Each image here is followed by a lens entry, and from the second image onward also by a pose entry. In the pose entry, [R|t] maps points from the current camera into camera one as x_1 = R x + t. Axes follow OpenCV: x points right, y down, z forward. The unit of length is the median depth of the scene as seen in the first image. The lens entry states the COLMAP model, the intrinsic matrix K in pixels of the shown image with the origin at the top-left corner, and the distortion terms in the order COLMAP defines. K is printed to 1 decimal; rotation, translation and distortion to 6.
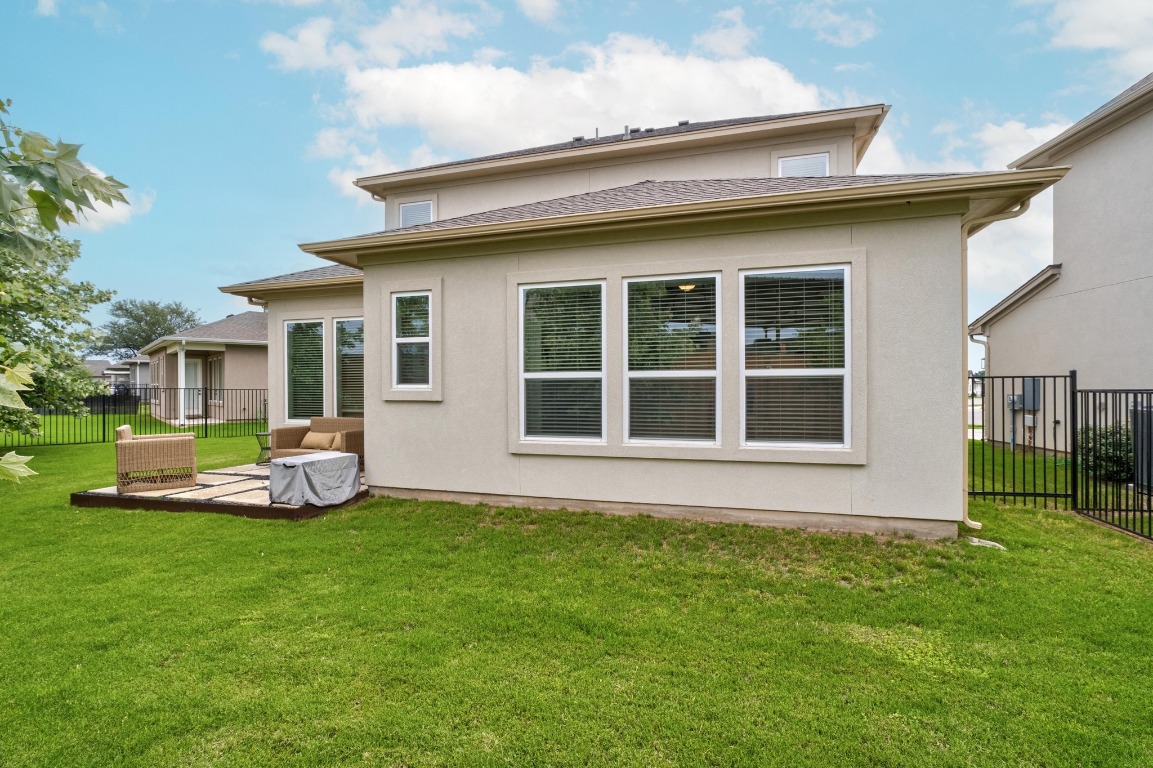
lens RADIAL K [[576.6, 0, 576.5], [0, 576.6, 384.0], [0, 0, 1]] dist [-0.000729, -0.000046]
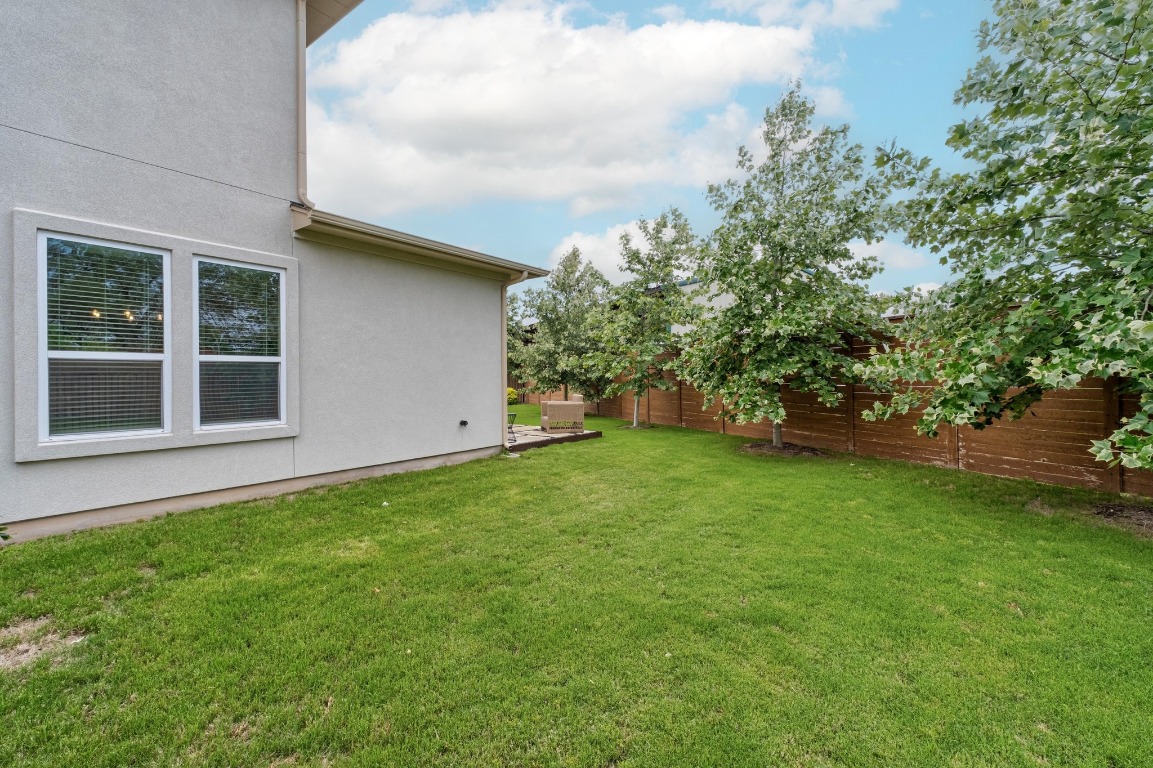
lens RADIAL K [[489.0, 0, 569.7], [0, 489.0, 372.5], [0, 0, 1]] dist [-0.000766, 0.000327]
pose [[0.372100, 0.004650, 0.928181, -0.256220], [-0.009067, 0.999958, -0.001375, 0.001774], [-0.928148, -0.007904, 0.372127, 0.080537]]
